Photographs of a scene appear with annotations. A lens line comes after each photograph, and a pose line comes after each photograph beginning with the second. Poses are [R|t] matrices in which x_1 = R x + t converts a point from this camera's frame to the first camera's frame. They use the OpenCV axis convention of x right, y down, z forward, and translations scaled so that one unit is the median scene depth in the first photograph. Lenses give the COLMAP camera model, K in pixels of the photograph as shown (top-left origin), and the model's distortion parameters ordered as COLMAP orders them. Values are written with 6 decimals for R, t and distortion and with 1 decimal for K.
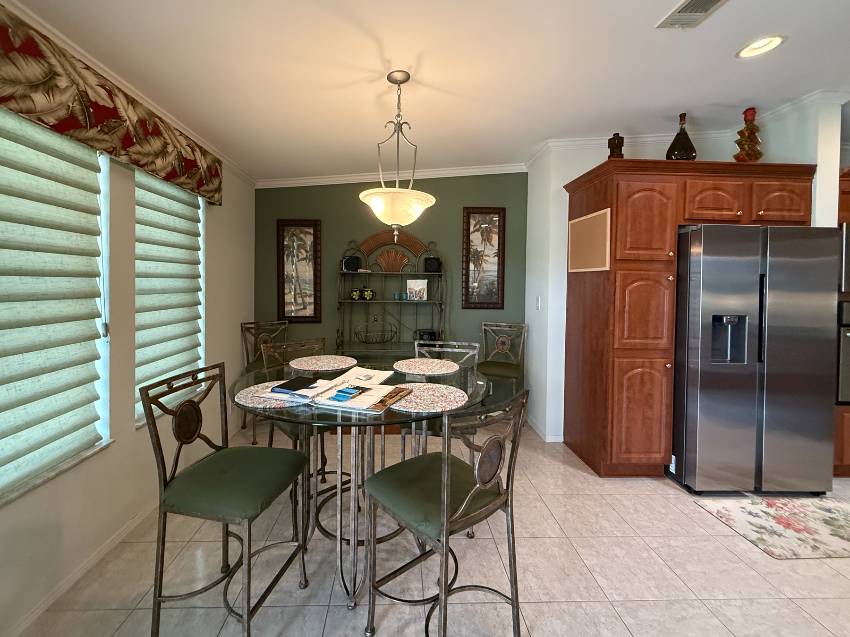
lens RADIAL K [[365.1, 0, 405.8], [0, 365.1, 287.8], [0, 0, 1]] dist [-0.001072, 0.000902]
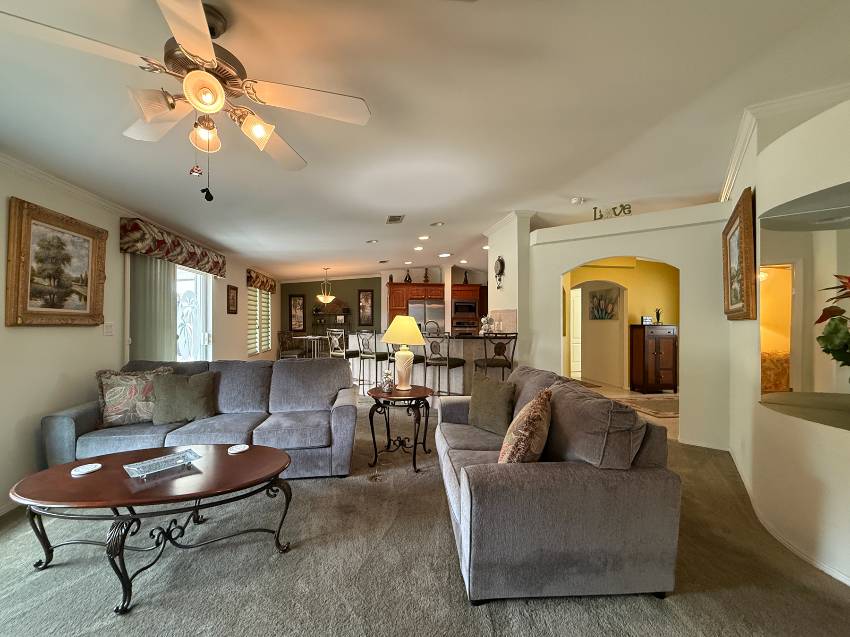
lens RADIAL K [[342.5, 0, 422.9], [0, 342.5, 316.9], [0, 0, 1]] dist [-0.000248, 0.000210]
pose [[0.991669, -0.011970, 0.128253, 0.453772], [0.015202, 0.999590, -0.024255, 0.085176], [-0.127910, 0.026003, 0.991445, -2.421686]]
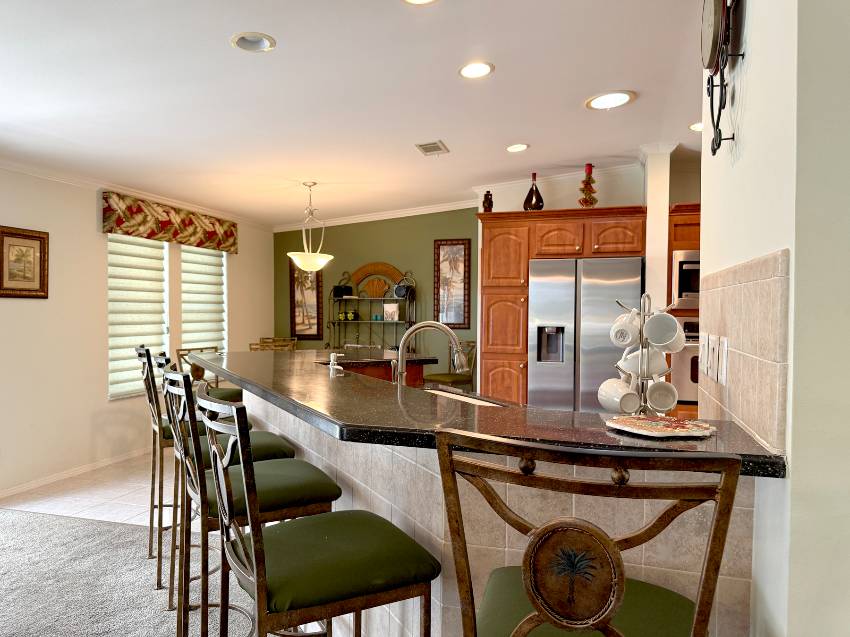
lens RADIAL K [[609.7, 0, 425.0], [0, 609.7, 318.5], [0, 0, 1]] dist [0.093969, -0.004610]
pose [[0.947682, -0.003691, -0.319194, 1.078692], [0.001898, 0.999981, -0.005930, 0.053512], [0.319210, 0.005014, 0.947671, -1.188620]]
